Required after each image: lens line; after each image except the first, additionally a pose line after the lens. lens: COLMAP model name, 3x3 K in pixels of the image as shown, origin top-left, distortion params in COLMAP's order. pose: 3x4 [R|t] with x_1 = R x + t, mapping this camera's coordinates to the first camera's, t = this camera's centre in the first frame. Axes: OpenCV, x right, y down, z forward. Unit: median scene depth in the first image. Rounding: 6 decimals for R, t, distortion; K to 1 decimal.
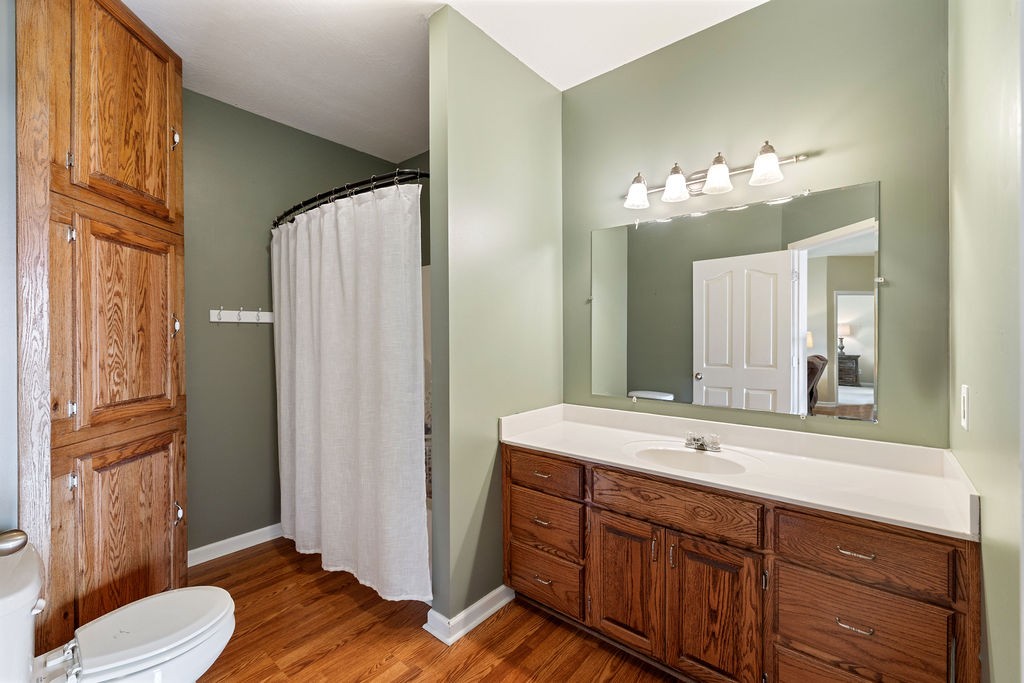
lens RADIAL K [[427.2, 0, 512.0], [0, 427.2, 341.5], [0, 0, 1]] dist [0.000121, 0.000021]
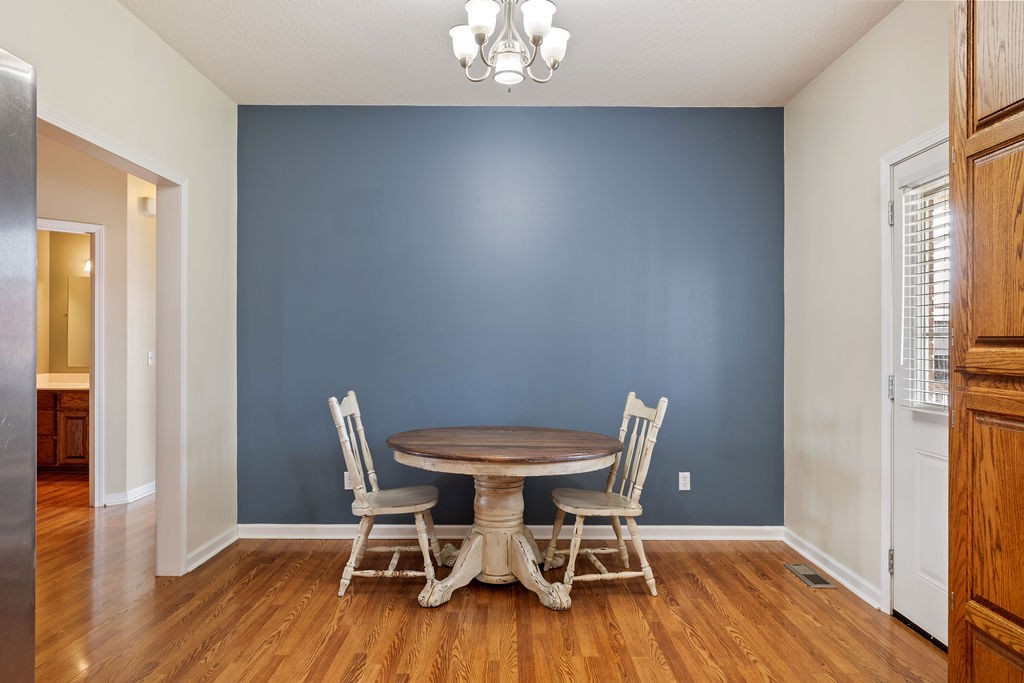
lens RADIAL K [[638.5, 0, 512.0], [0, 638.5, 341.5], [0, 0, 1]] dist [-0.000029, 0.000347]
pose [[0.765198, 0.005729, 0.643770, -0.154005], [-0.001755, 0.999975, -0.006814, 0.043601], [-0.643793, 0.004084, 0.765189, -3.039516]]
